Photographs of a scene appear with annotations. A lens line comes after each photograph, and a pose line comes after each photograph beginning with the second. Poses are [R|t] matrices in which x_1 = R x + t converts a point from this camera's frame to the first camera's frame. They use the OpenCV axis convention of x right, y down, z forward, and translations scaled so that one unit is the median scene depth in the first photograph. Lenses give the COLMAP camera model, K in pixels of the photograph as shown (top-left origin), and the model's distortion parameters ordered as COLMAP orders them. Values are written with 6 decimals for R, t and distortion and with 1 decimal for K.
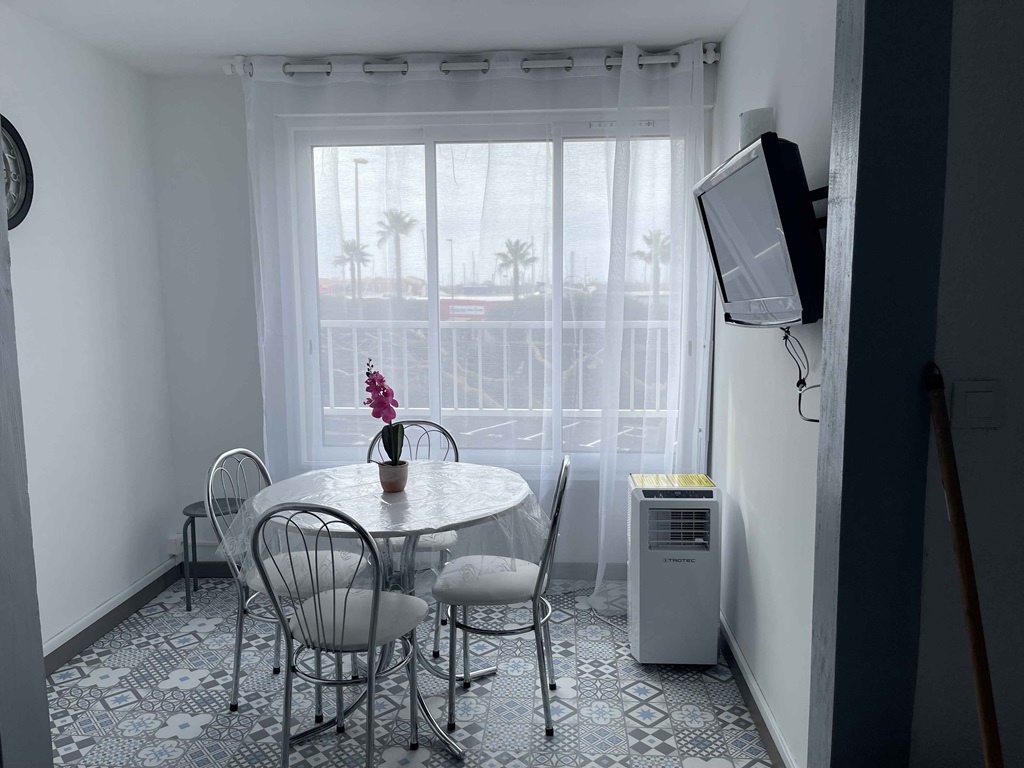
lens RADIAL K [[779.6, 0, 512.0], [0, 779.6, 384.0], [0, 0, 1]] dist [0.052071, -0.004122]
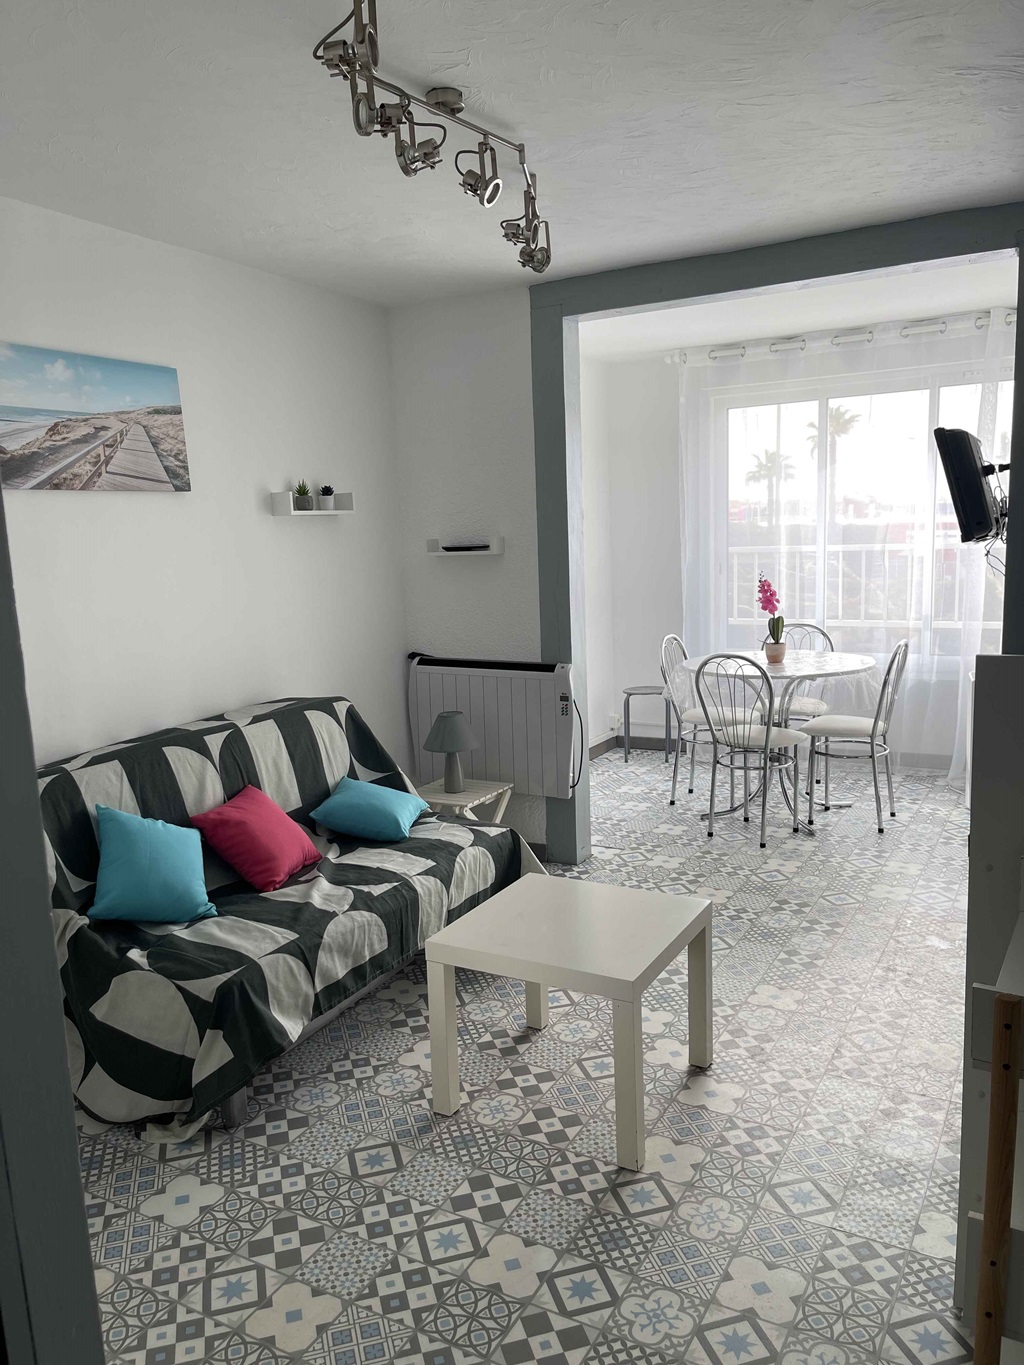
lens RADIAL K [[1039.2, 0, 512.0], [0, 1039.2, 682.5], [0, 0, 1]] dist [0.052071, -0.004122]
pose [[0.903871, 0.040221, -0.425911, 0.183324], [-0.022367, 0.998652, 0.046839, 0.074753], [0.427221, -0.032810, 0.903552, -0.753631]]
